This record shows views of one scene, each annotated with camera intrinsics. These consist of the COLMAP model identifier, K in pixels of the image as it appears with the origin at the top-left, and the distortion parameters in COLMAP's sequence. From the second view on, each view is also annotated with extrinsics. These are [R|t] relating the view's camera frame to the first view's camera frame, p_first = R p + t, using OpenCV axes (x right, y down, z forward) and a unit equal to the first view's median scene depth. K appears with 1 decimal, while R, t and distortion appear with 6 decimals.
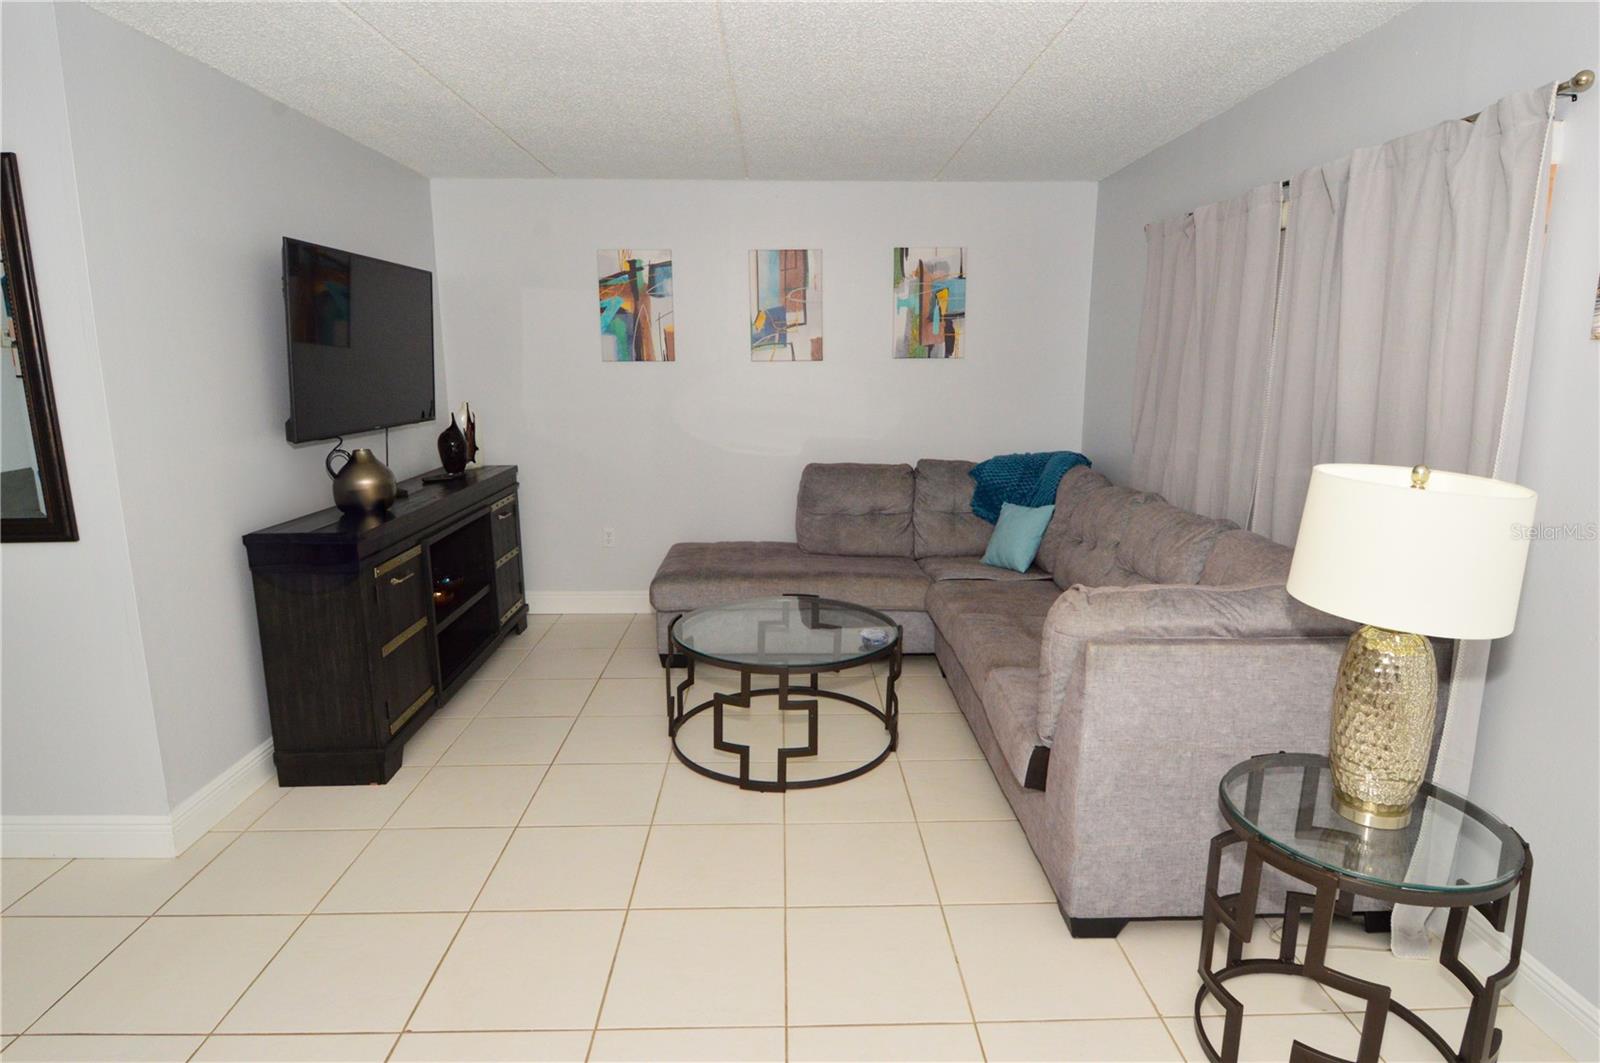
lens RADIAL K [[859.3, 0, 804.9], [0, 859.3, 527.4], [0, 0, 1]] dist [0.014121, -0.025795]
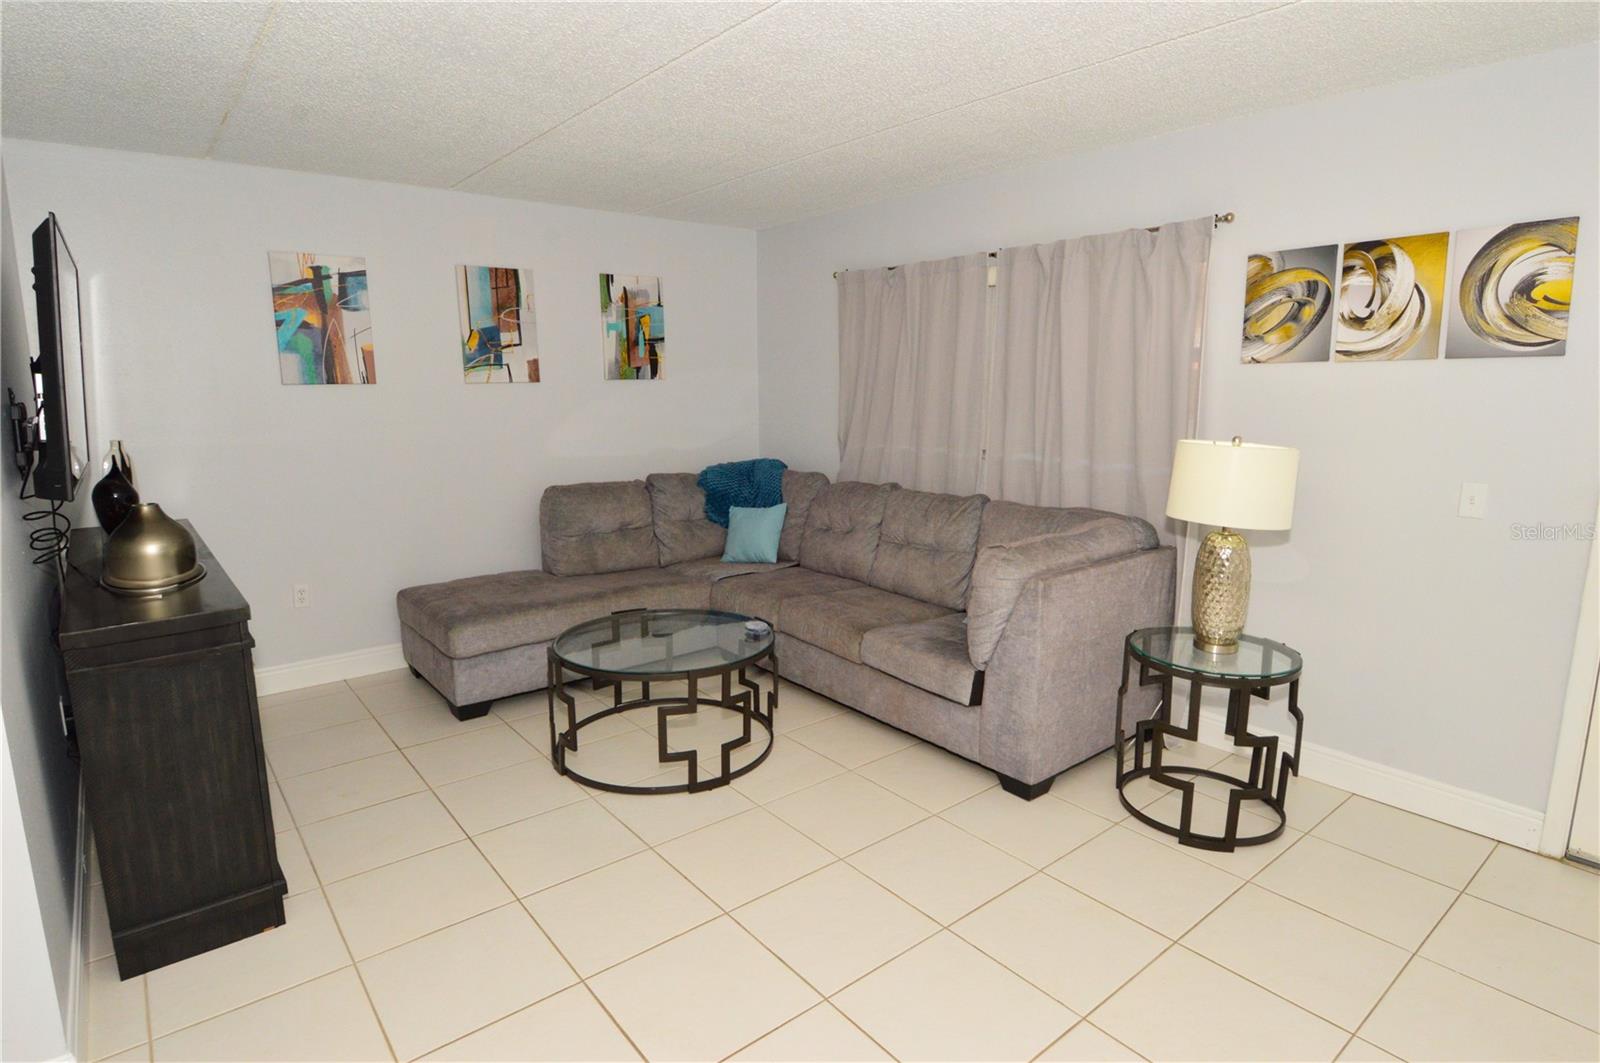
lens RADIAL K [[838.9, 0, 800.0], [0, 838.9, 531.5], [0, 0, 1]] dist [0.010531, -0.024700]
pose [[0.794255, -0.111597, 0.597248, -0.344696], [0.122249, 0.992237, 0.022828, -0.009887], [-0.595159, 0.054881, 0.801732, 0.061320]]
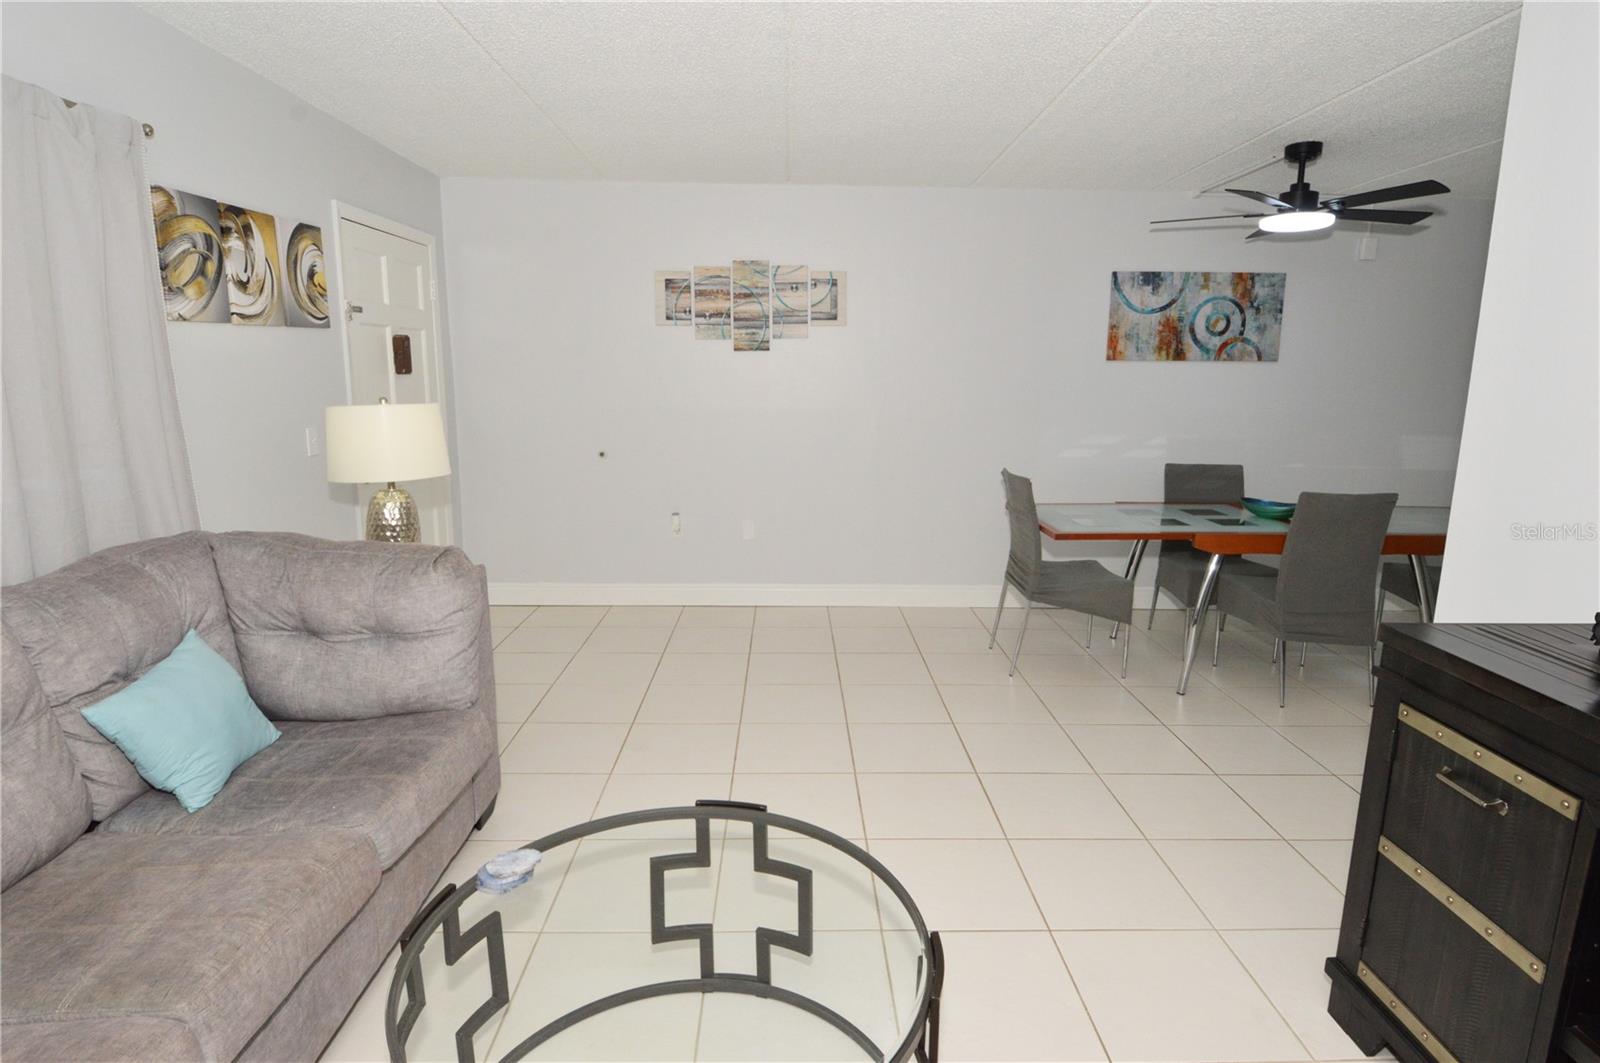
lens RADIAL K [[851.5, 0, 802.0], [0, 851.5, 528.0], [0, 0, 1]] dist [0.016998, -0.027359]
pose [[-0.999902, -0.012471, 0.006283, -0.063290], [-0.009194, 0.926585, 0.375973, -0.171114], [-0.010511, 0.375878, -0.926609, 0.940020]]
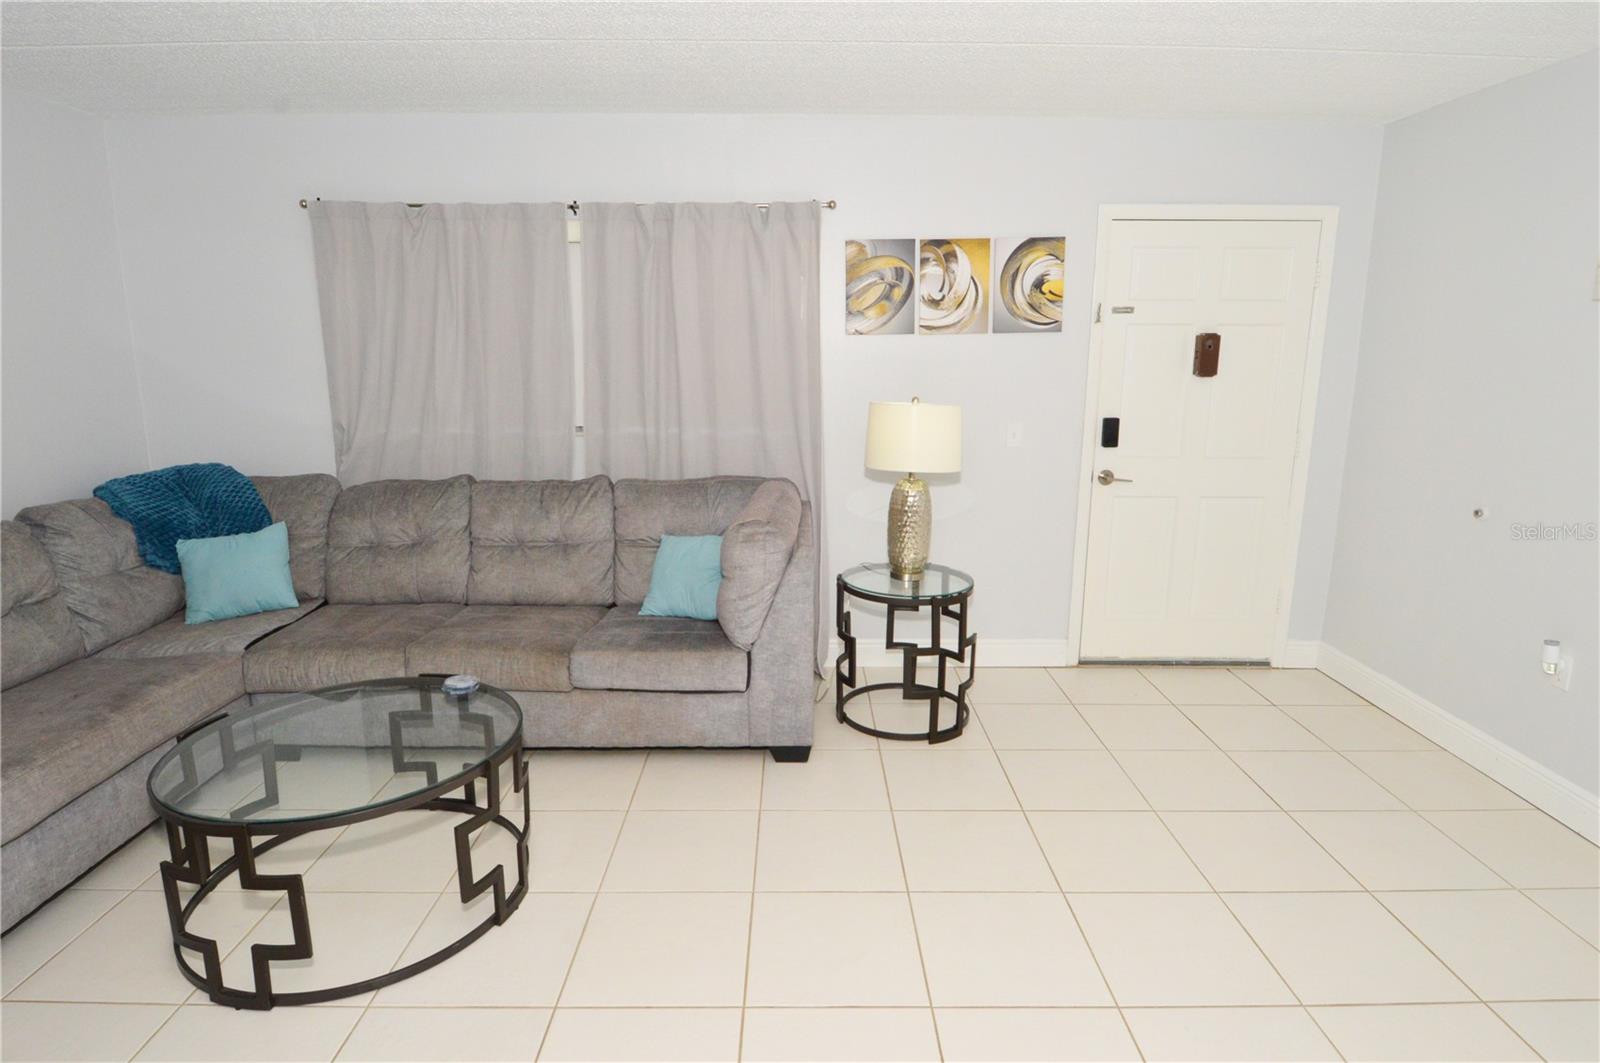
lens RADIAL K [[859.3, 0, 804.9], [0, 859.3, 527.4], [0, 0, 1]] dist [0.014121, -0.025795]
pose [[0.019490, -0.206089, 0.978339, -0.464315], [0.194230, 0.960663, 0.198496, -0.078919], [-0.980762, 0.186154, 0.058752, 0.406741]]
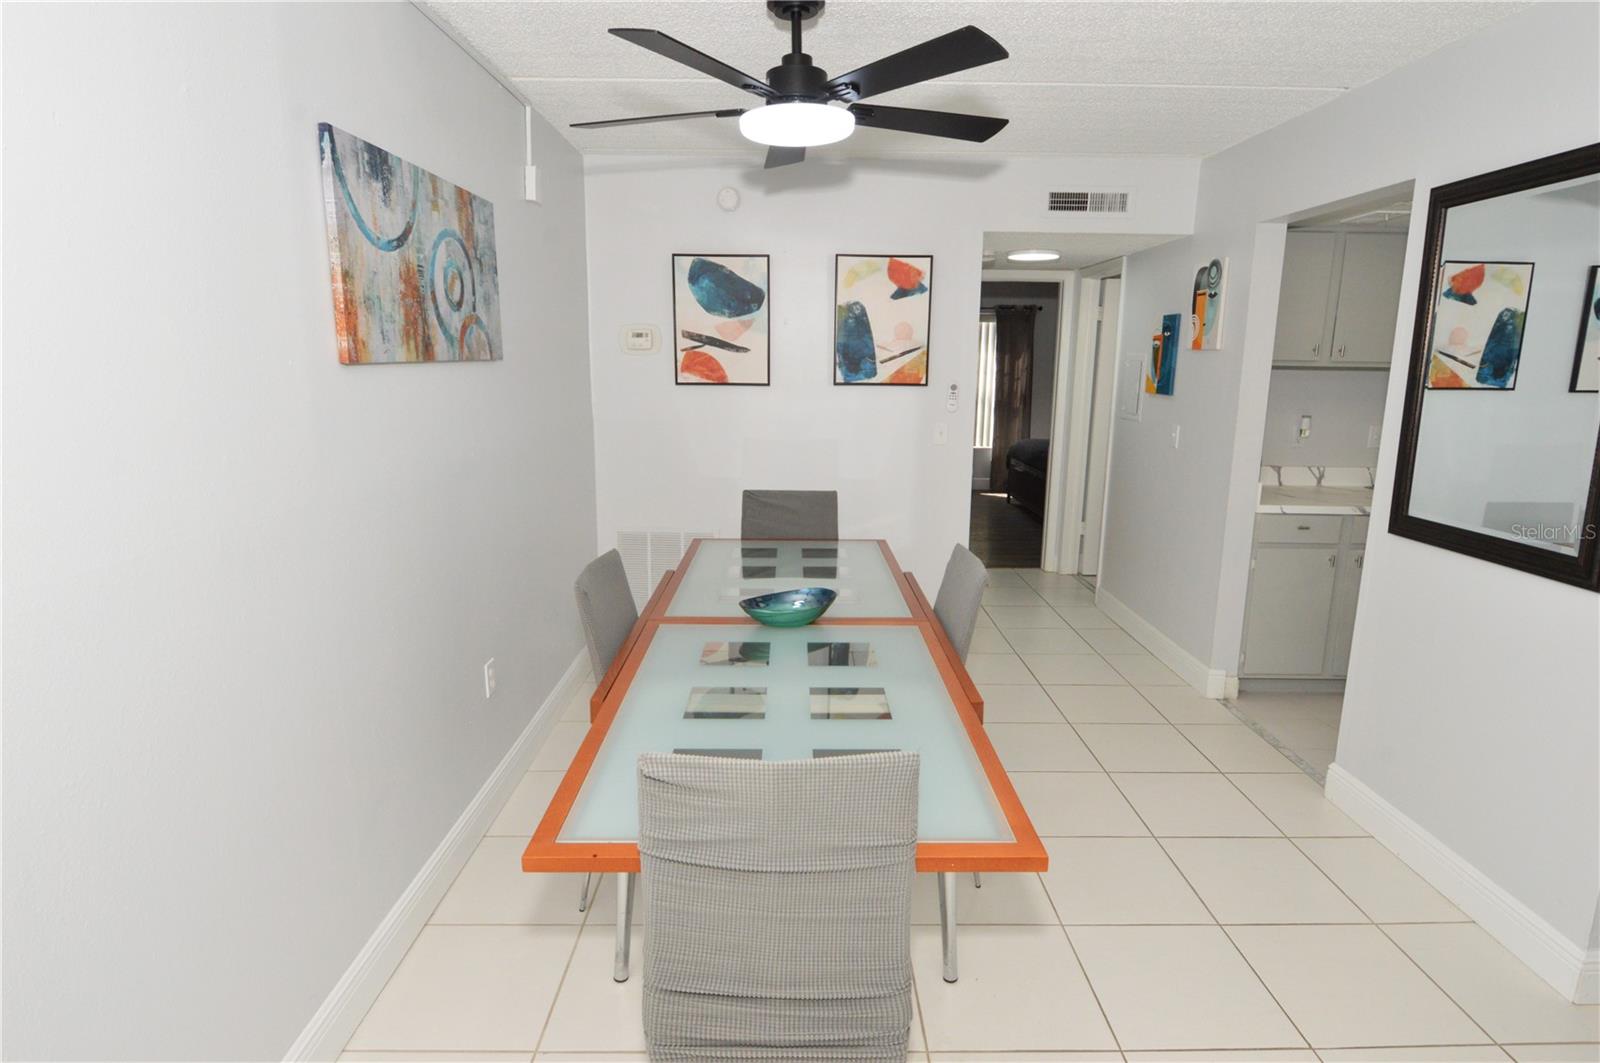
lens RADIAL K [[851.5, 0, 802.0], [0, 851.5, 528.0], [0, 0, 1]] dist [0.016998, -0.027359]
pose [[-0.015311, 0.197813, -0.980120, -0.025612], [-0.208549, 0.958045, 0.196616, -0.023235], [0.977892, 0.207414, 0.026585, 0.116462]]
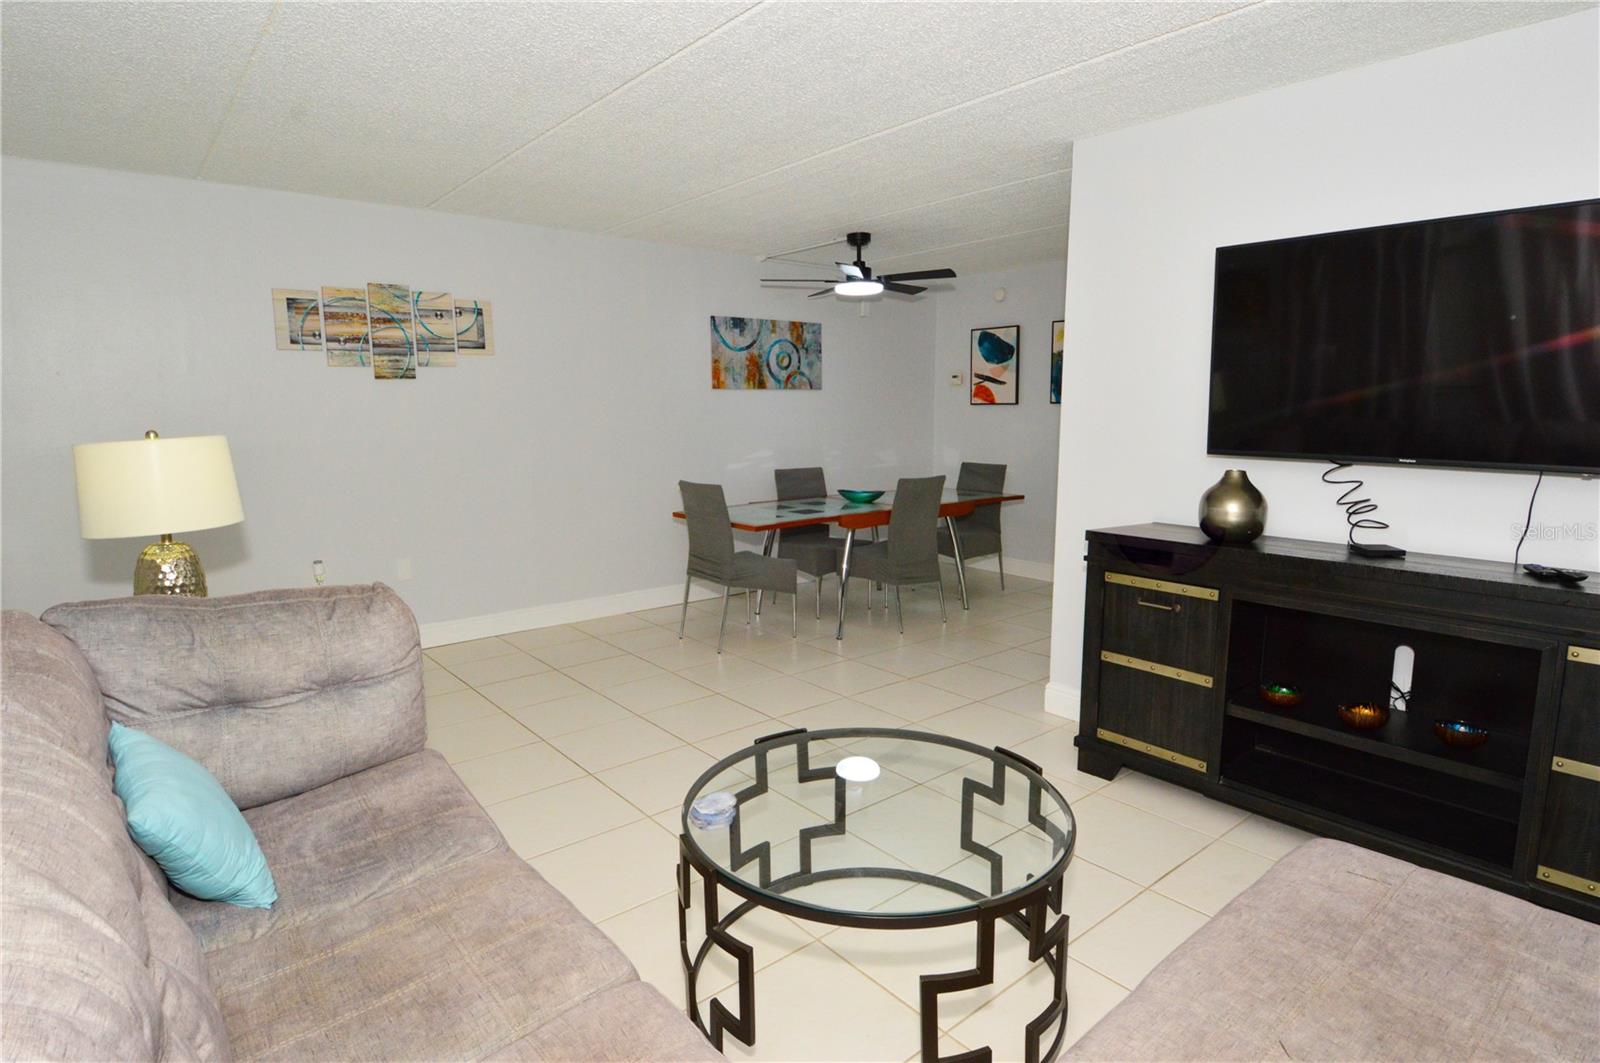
lens RADIAL K [[851.5, 0, 802.0], [0, 851.5, 528.0], [0, 0, 1]] dist [0.016998, -0.027359]
pose [[-0.784778, 0.091105, -0.613044, 0.254361], [-0.119980, 0.948094, 0.294488, -0.162964], [0.608052, 0.304661, -0.733113, 0.953918]]
